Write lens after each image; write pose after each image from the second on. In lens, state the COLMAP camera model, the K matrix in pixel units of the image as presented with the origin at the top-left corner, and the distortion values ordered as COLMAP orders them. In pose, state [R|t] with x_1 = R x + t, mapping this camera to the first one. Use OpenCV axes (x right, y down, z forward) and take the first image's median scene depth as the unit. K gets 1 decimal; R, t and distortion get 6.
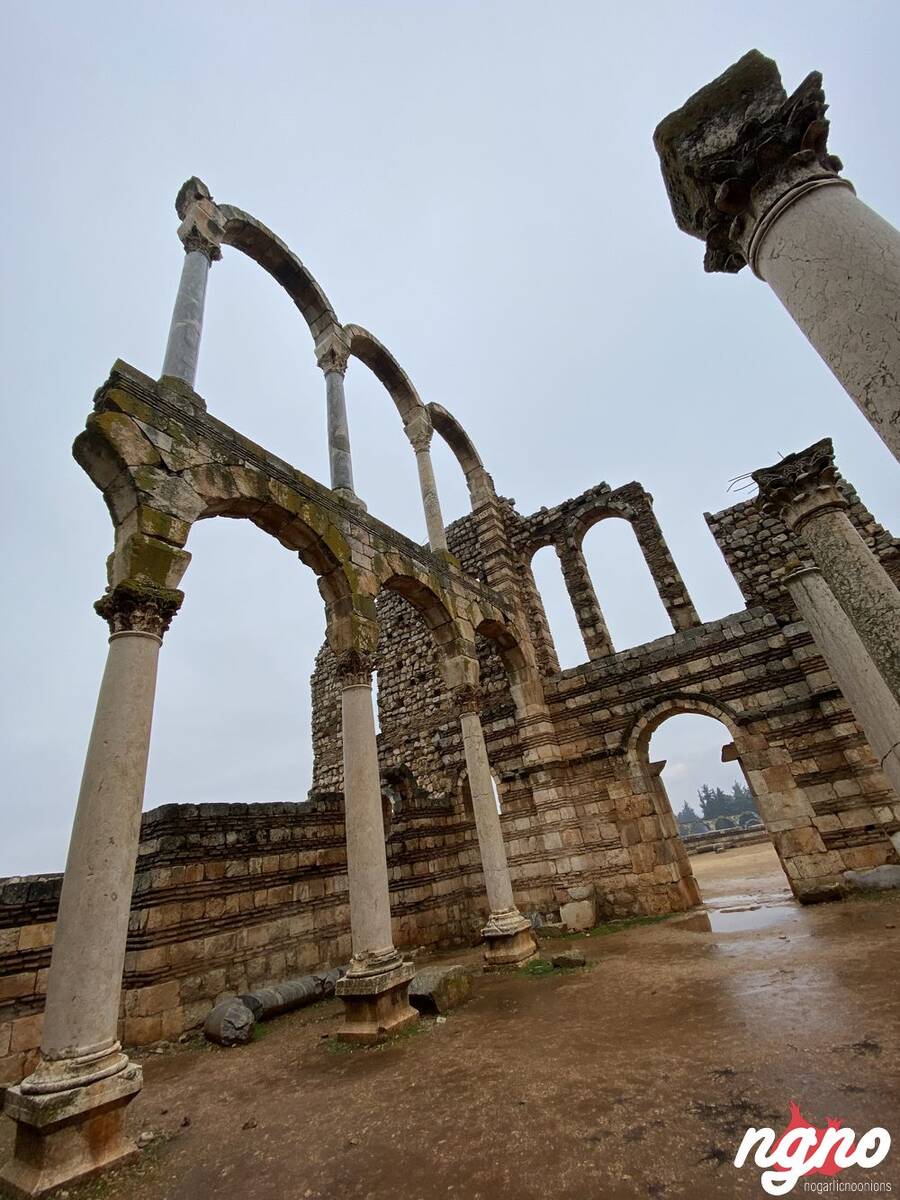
lens RADIAL K [[481.8, 0, 456.1], [0, 481.8, 595.7], [0, 0, 1]] dist [0.010143, -0.015077]
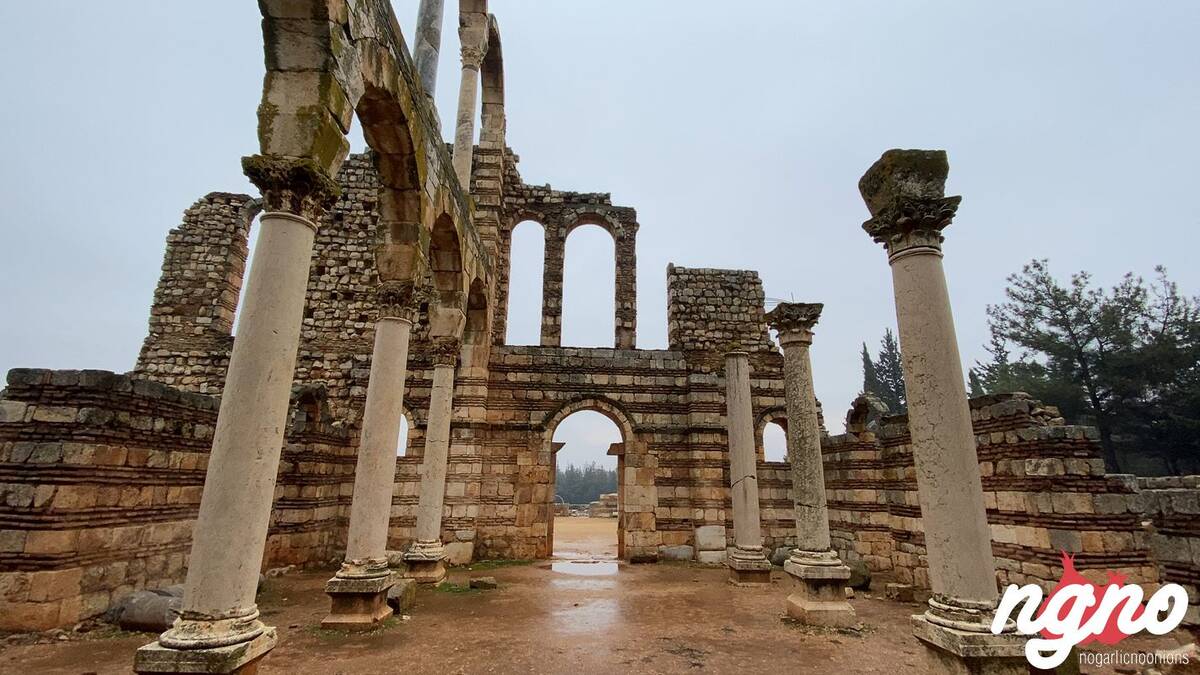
lens RADIAL K [[533.6, 0, 602.6], [0, 533.6, 325.1], [0, 0, 1]] dist [0.007566, -0.013626]
pose [[0.775822, 0.333102, 0.535858, -0.409809], [-0.413798, 0.909749, 0.033580, -0.006532], [-0.476311, -0.247788, 0.843640, -0.104482]]
